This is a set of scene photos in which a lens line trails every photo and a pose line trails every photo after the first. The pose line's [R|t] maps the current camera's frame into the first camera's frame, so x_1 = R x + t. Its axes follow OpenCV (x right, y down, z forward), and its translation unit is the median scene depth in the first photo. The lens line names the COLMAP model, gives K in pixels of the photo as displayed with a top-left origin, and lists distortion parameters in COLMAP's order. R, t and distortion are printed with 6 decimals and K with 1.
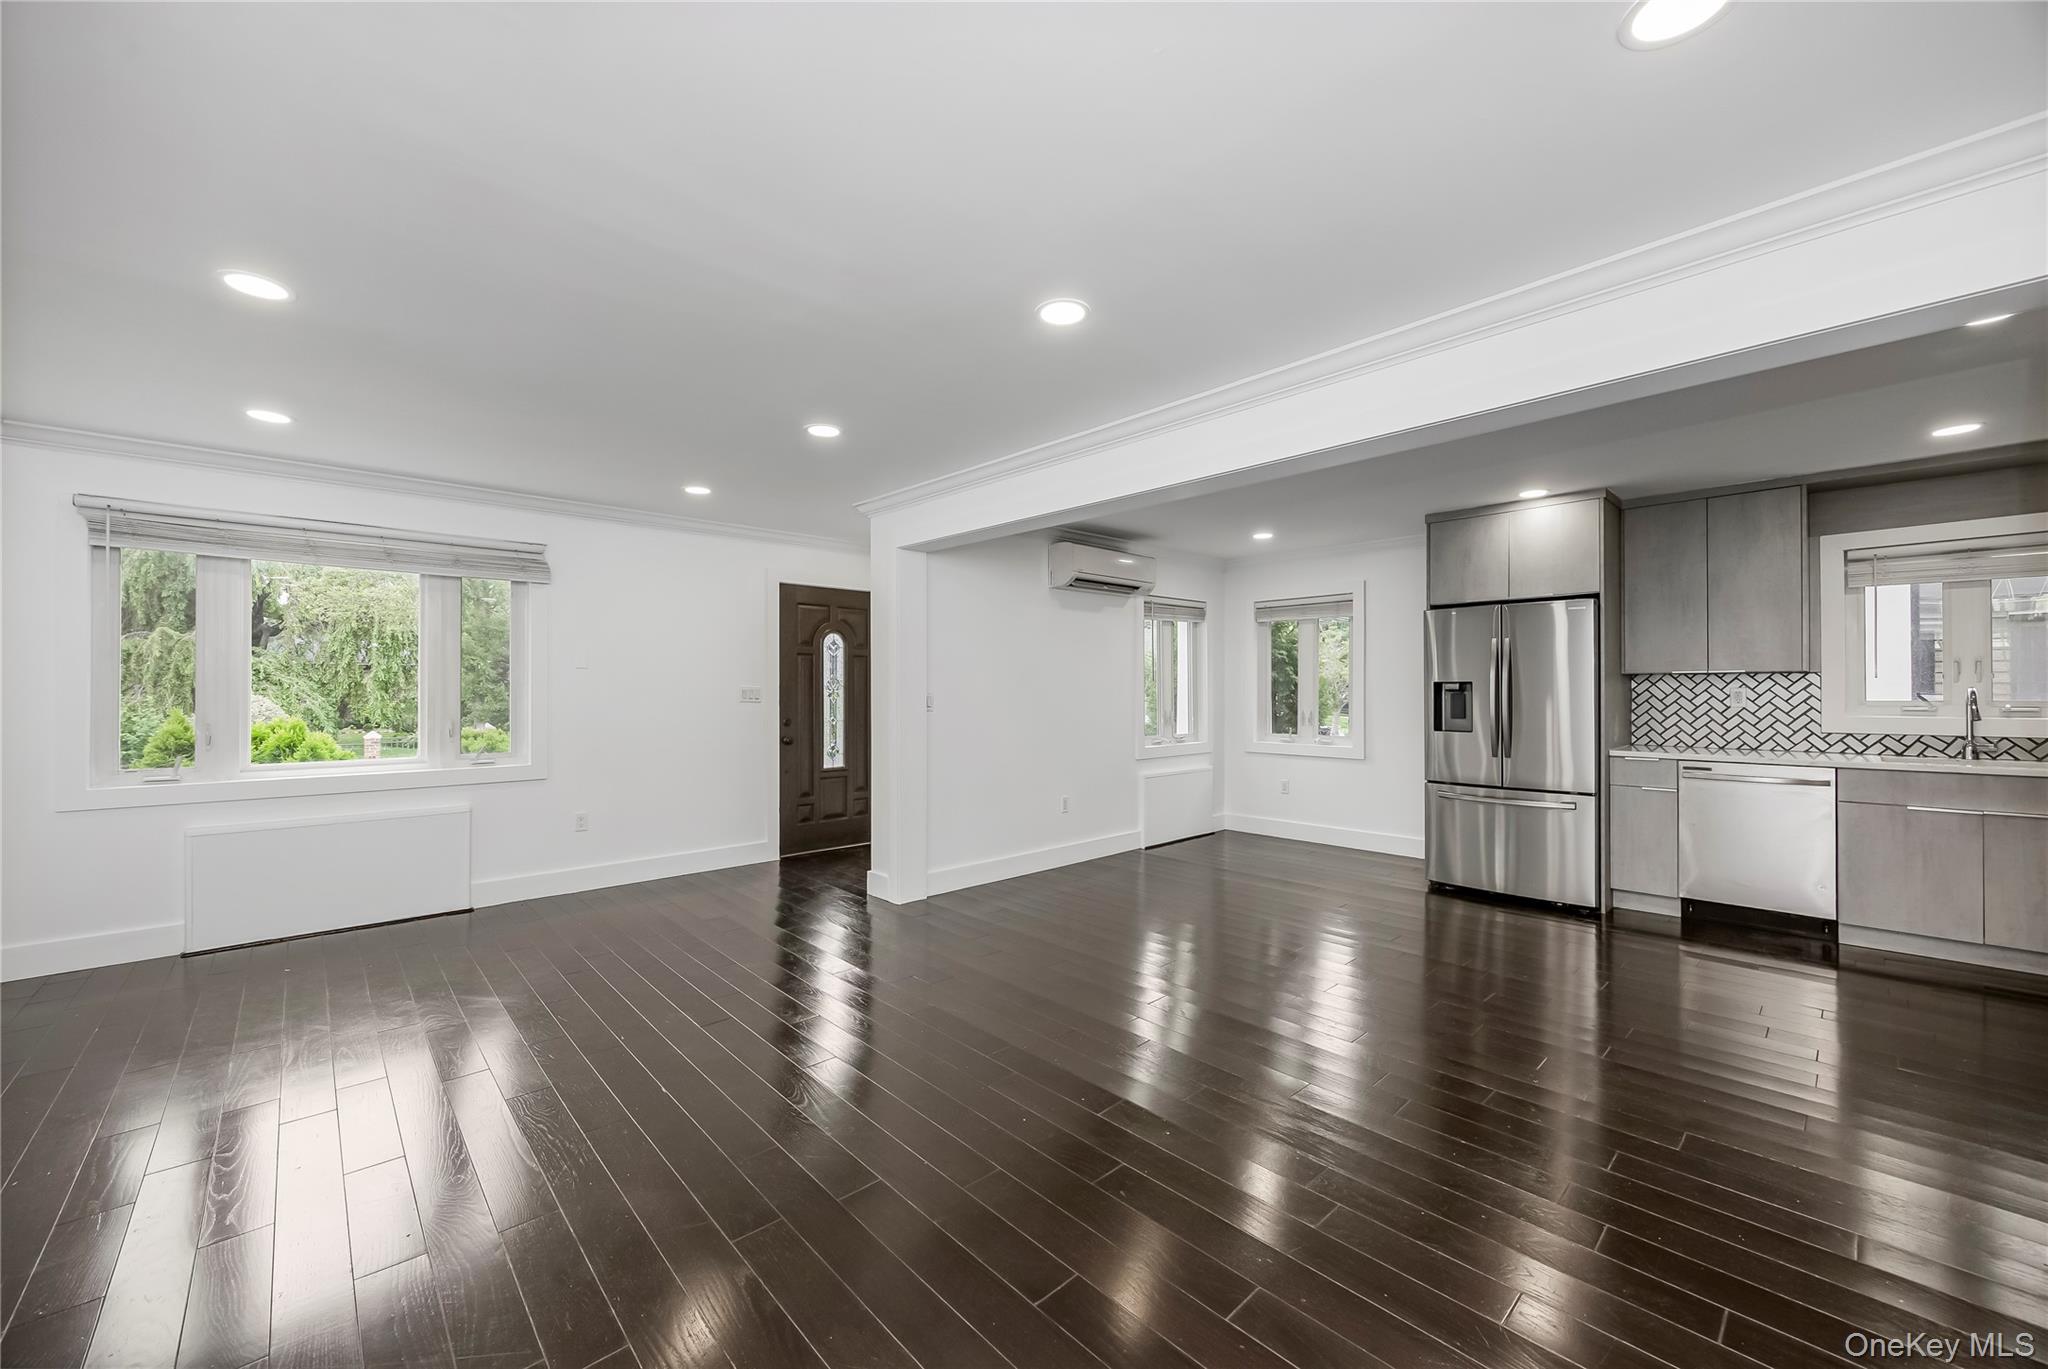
lens RADIAL K [[795.8, 0, 1018.2], [0, 795.8, 669.7], [0, 0, 1]] dist [0.003122, -0.000204]
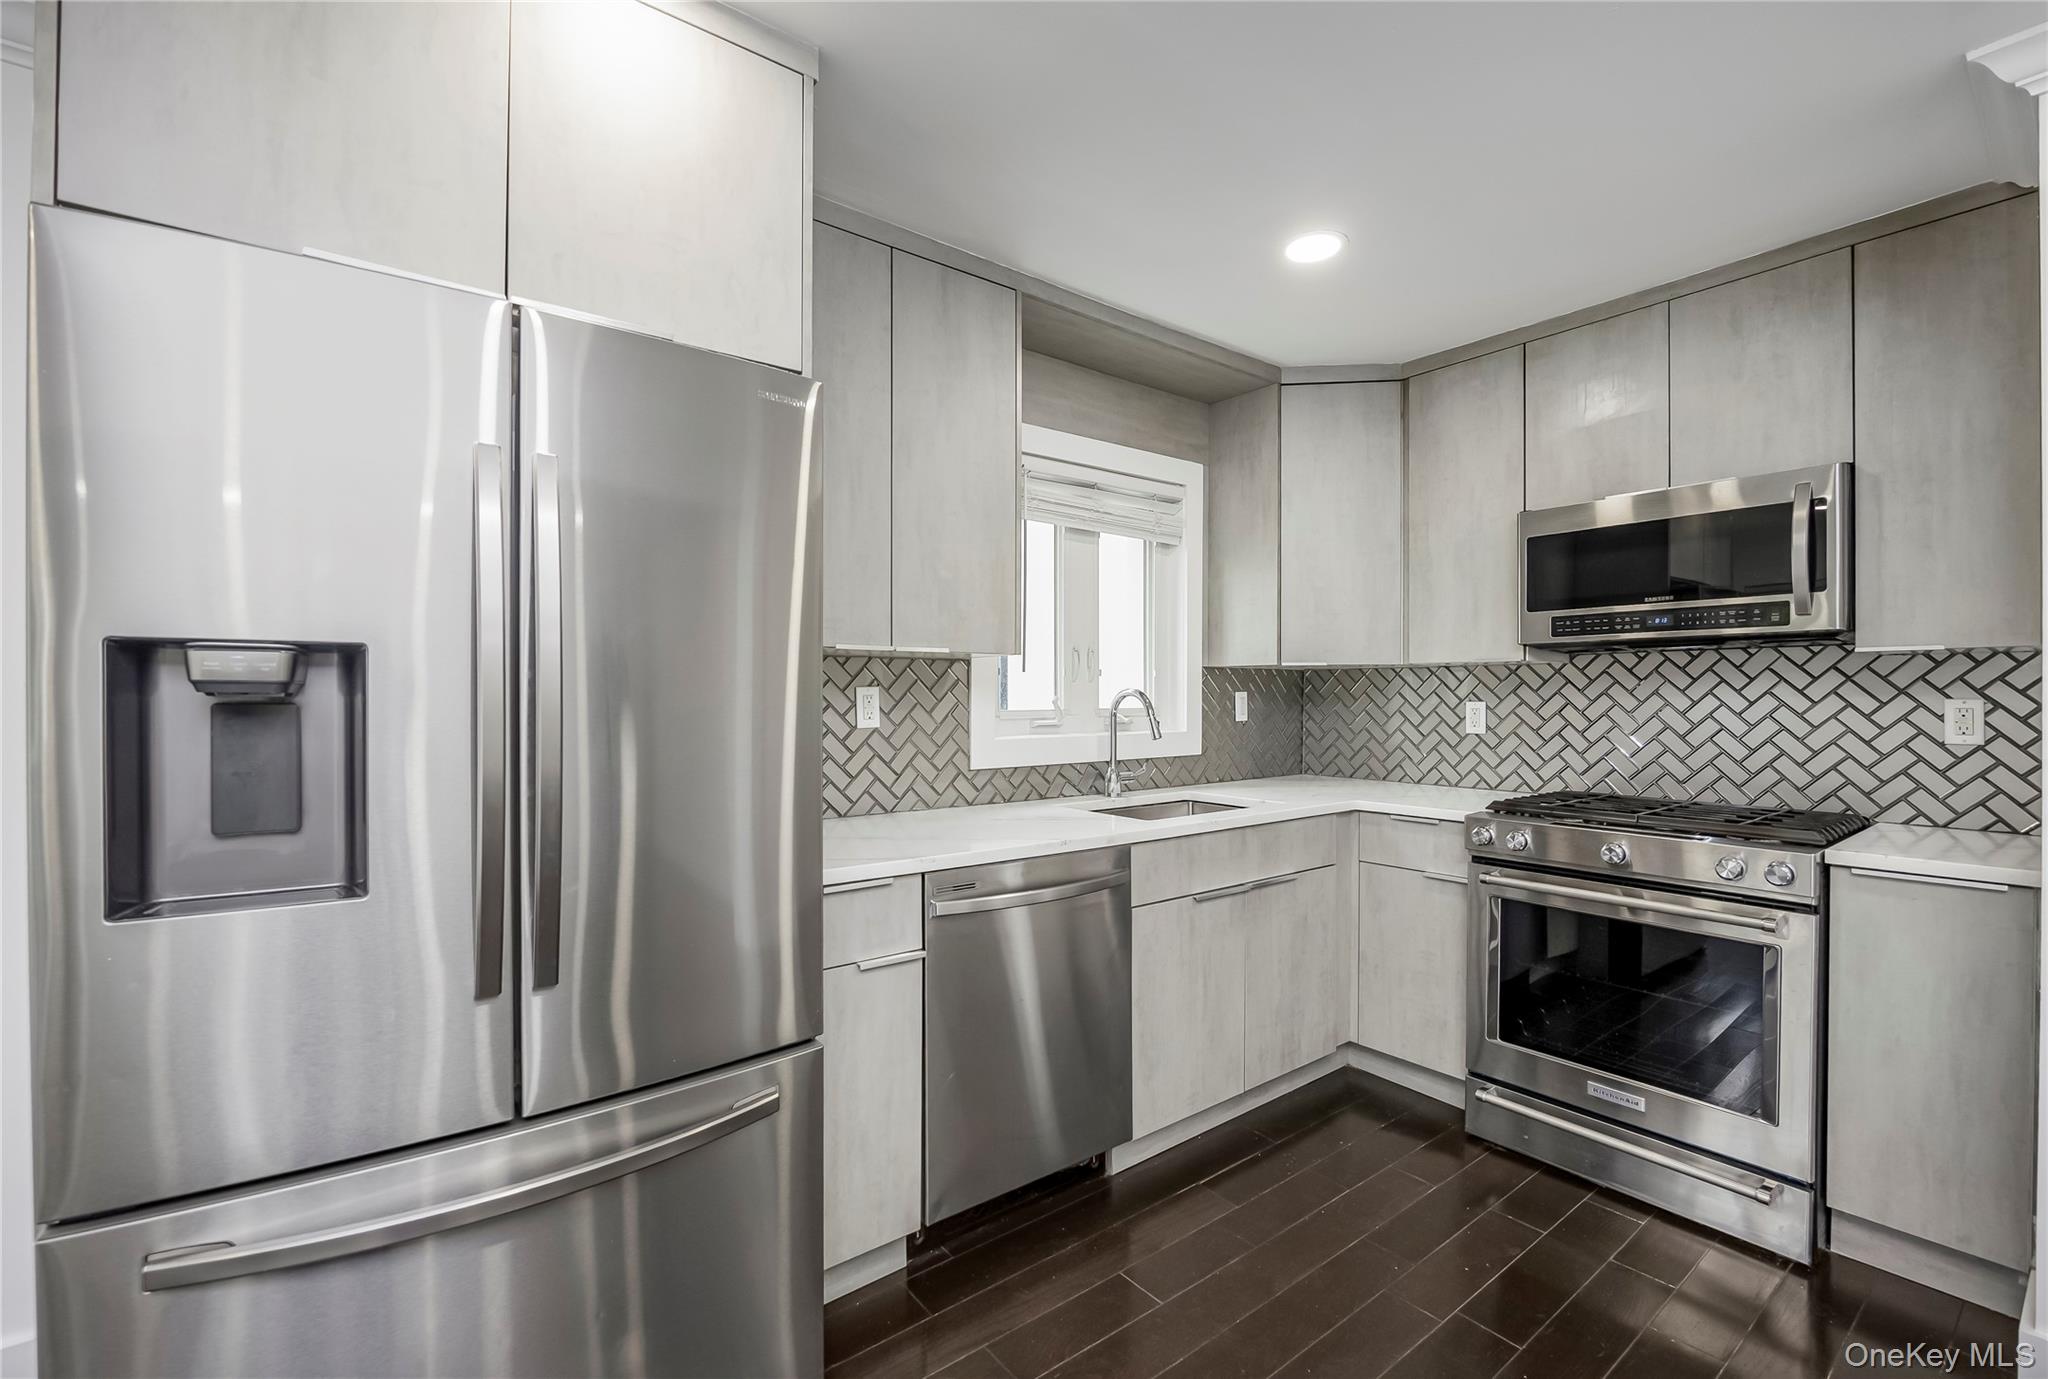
lens RADIAL K [[884.3, 0, 1021.7], [0, 884.3, 701.0], [0, 0, 1]] dist [-0.002771, 0.000627]
pose [[0.080668, -0.005165, 0.996728, 0.349261], [-0.028203, 0.999574, 0.007462, 0.022292], [-0.996342, -0.028713, 0.080488, 0.790278]]
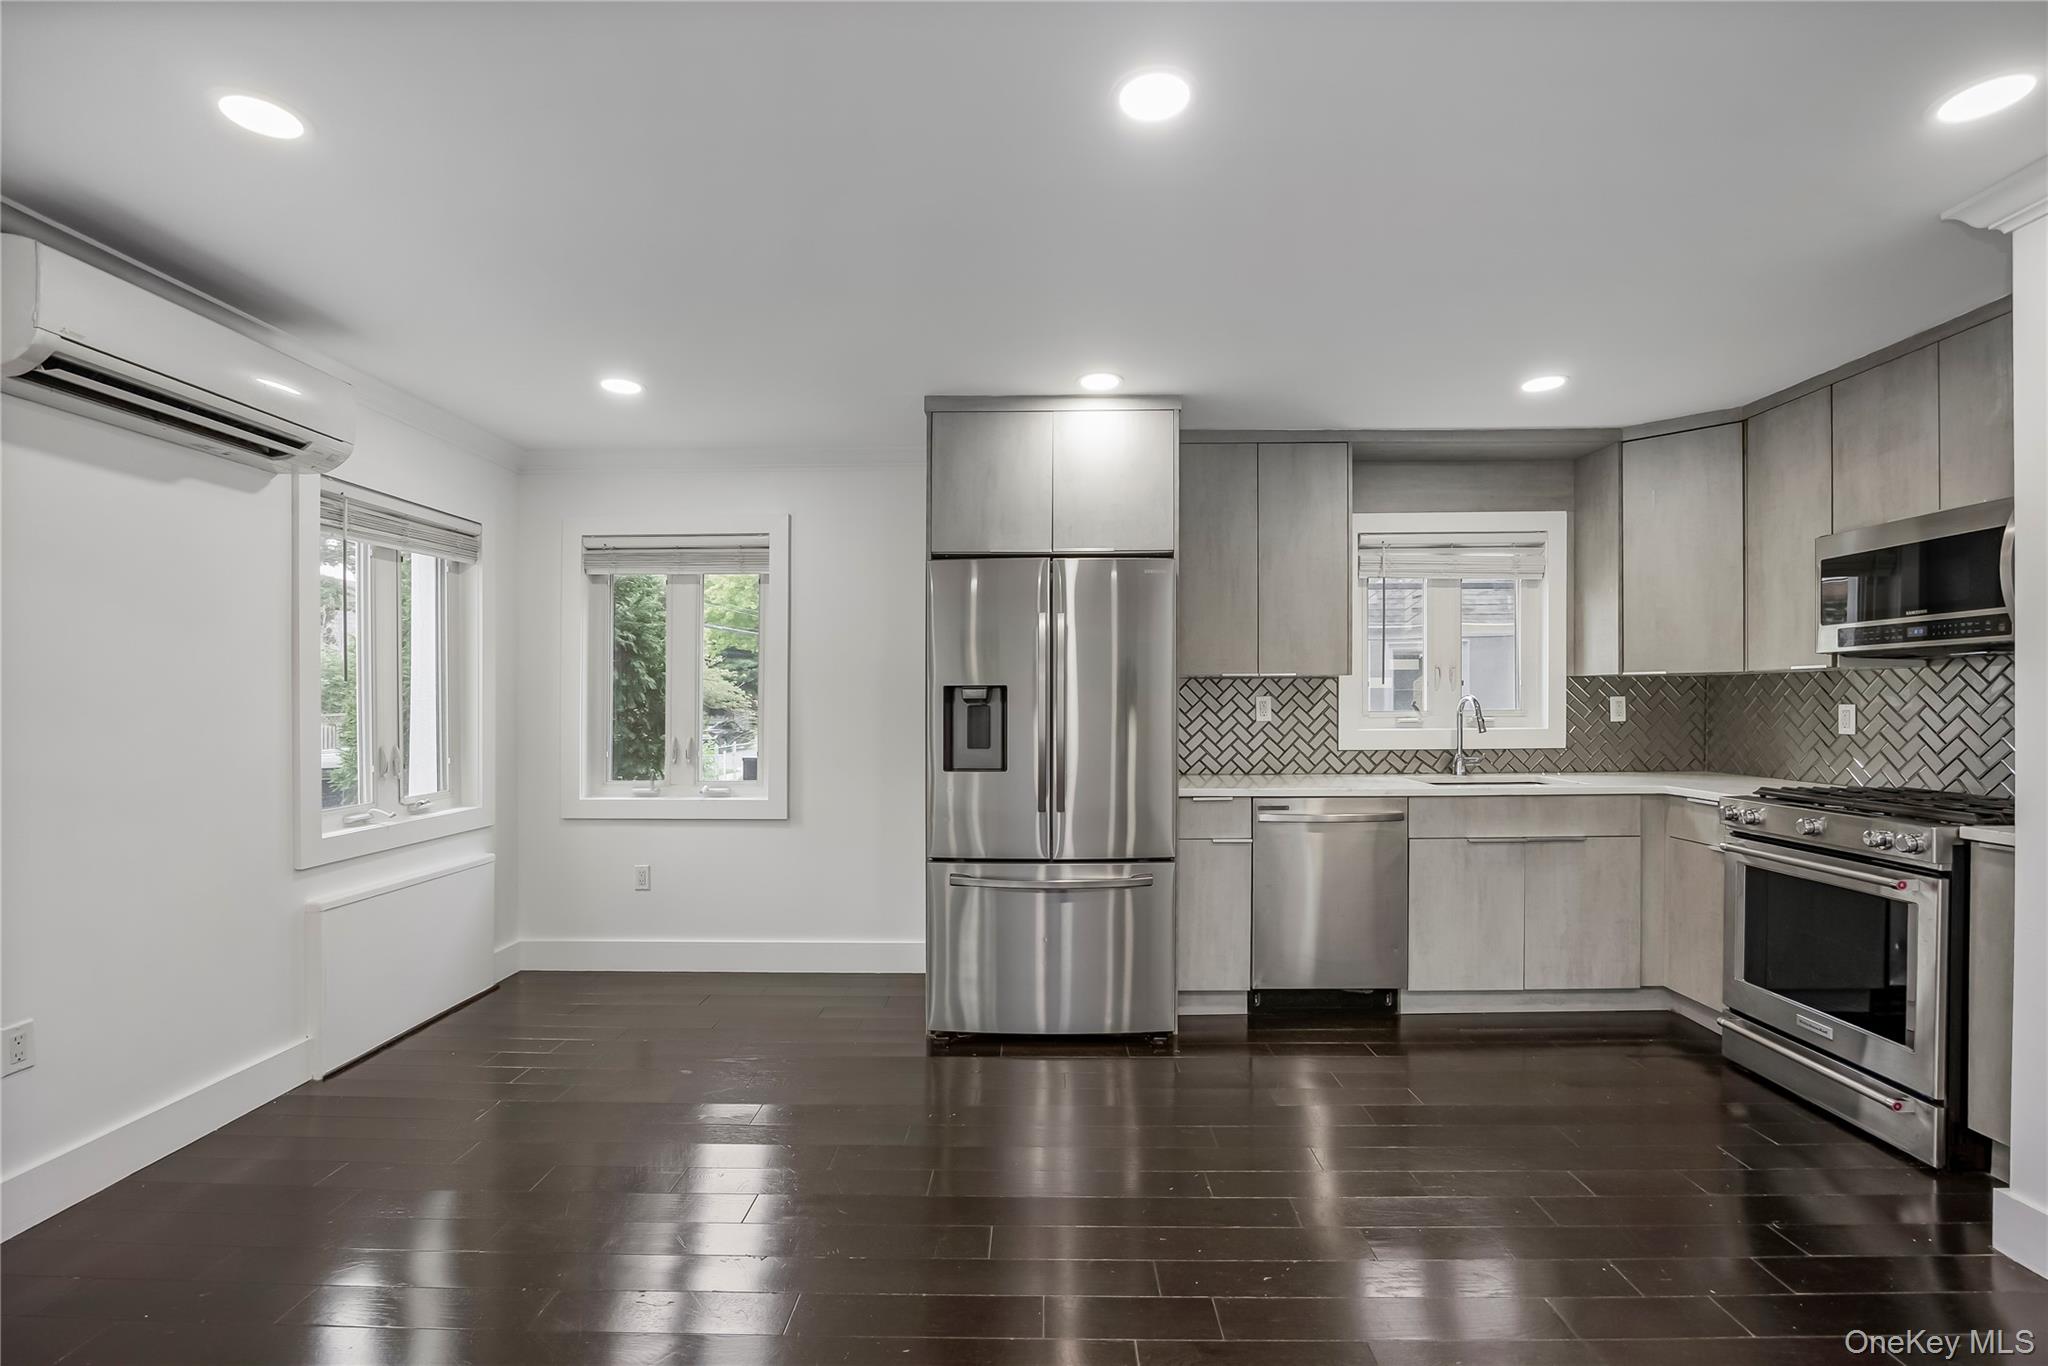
lens RADIAL K [[892.6, 0, 1030.2], [0, 892.6, 705.1], [0, 0, 1]] dist [-0.010061, 0.000510]
pose [[0.688159, -0.004622, 0.725545, 0.097336], [-0.015854, 0.999645, 0.021405, 0.014518], [-0.725386, -0.026233, 0.687842, 0.513011]]
